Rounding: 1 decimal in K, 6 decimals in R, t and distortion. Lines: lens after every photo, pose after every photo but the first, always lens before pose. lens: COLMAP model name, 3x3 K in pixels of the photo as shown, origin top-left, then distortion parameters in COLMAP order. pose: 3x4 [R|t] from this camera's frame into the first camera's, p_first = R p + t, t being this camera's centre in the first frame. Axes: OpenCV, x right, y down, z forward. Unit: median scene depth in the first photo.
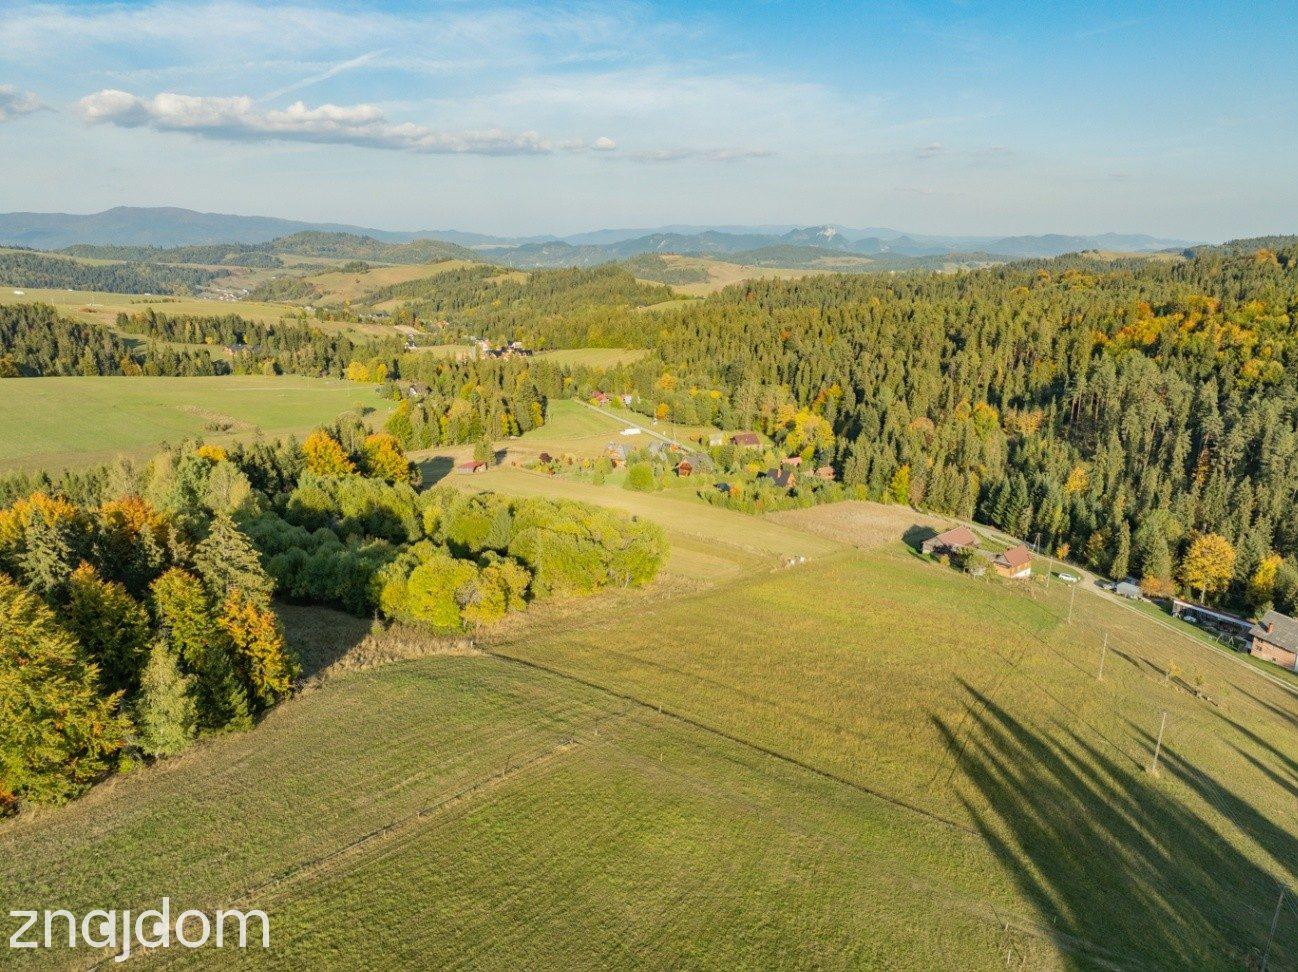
lens RADIAL K [[913.8, 0, 653.5], [0, 913.8, 487.6], [0, 0, 1]] dist [-0.036860, -0.000980]
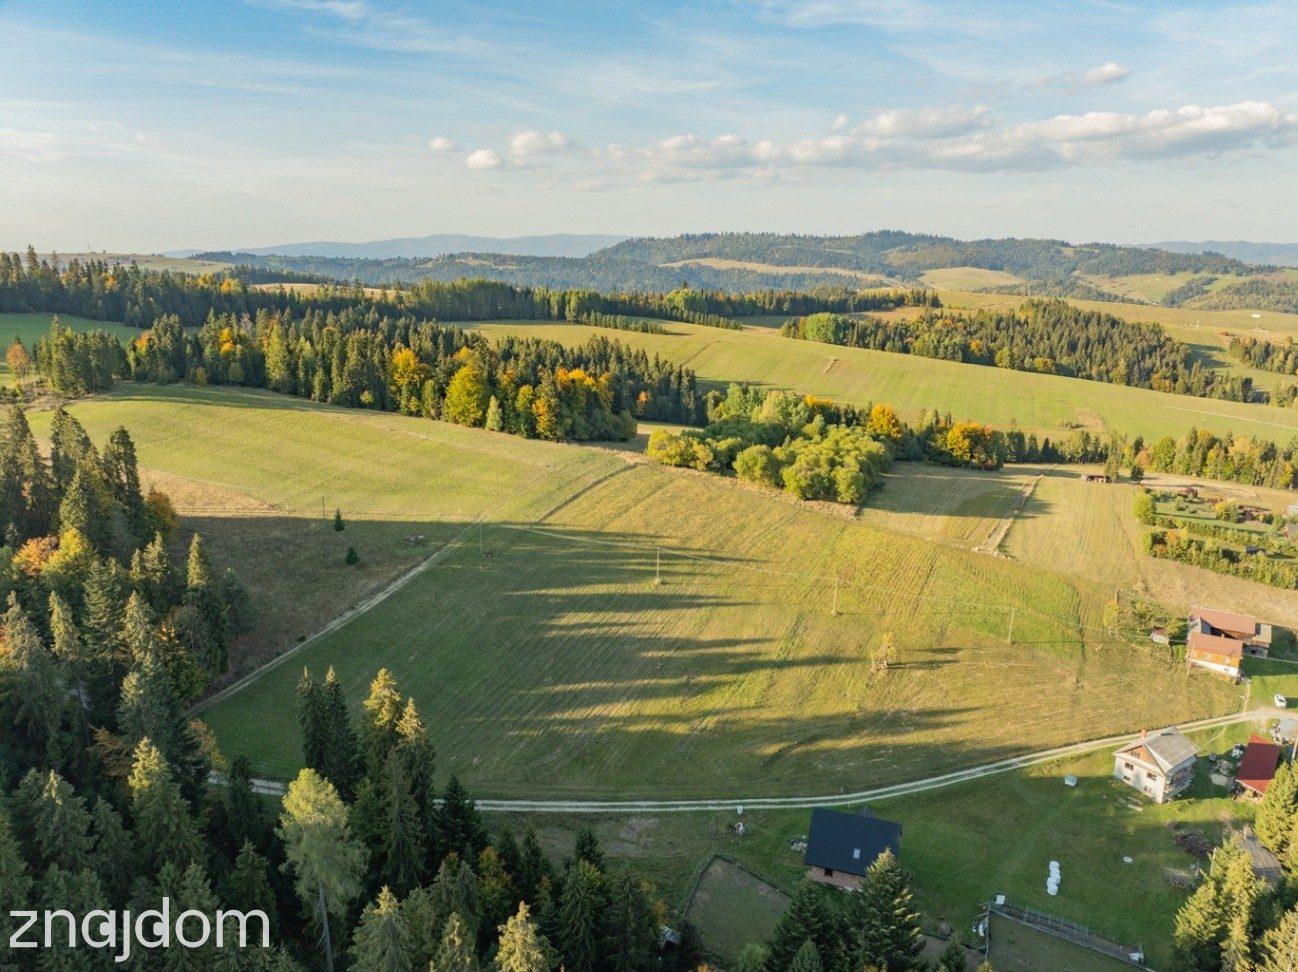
lens RADIAL K [[913.8, 0, 653.5], [0, 913.8, 487.6], [0, 0, 1]] dist [-0.036860, -0.000980]
pose [[0.268785, 0.227055, -0.936056, 0.481474], [-0.250672, 0.954821, 0.159628, -0.034496], [0.930010, 0.191737, 0.313558, 0.081069]]
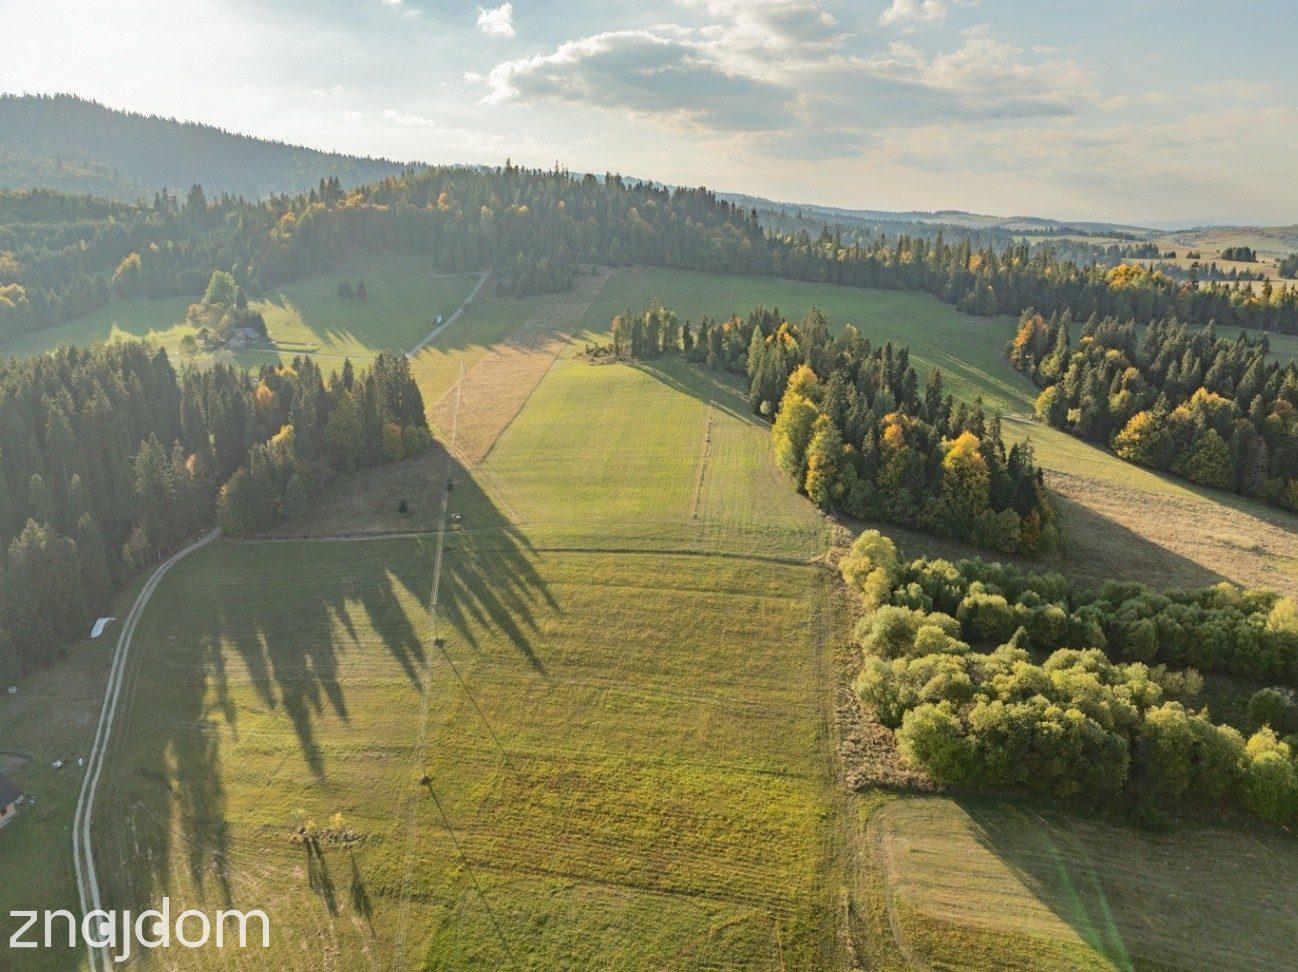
lens RADIAL K [[913.8, 0, 653.5], [0, 913.8, 487.6], [0, 0, 1]] dist [-0.036860, -0.000980]
pose [[-0.890721, 0.117617, -0.439070, 0.194355], [-0.128634, 0.861234, 0.491659, -0.178291], [0.435969, 0.494410, -0.751990, 0.502875]]
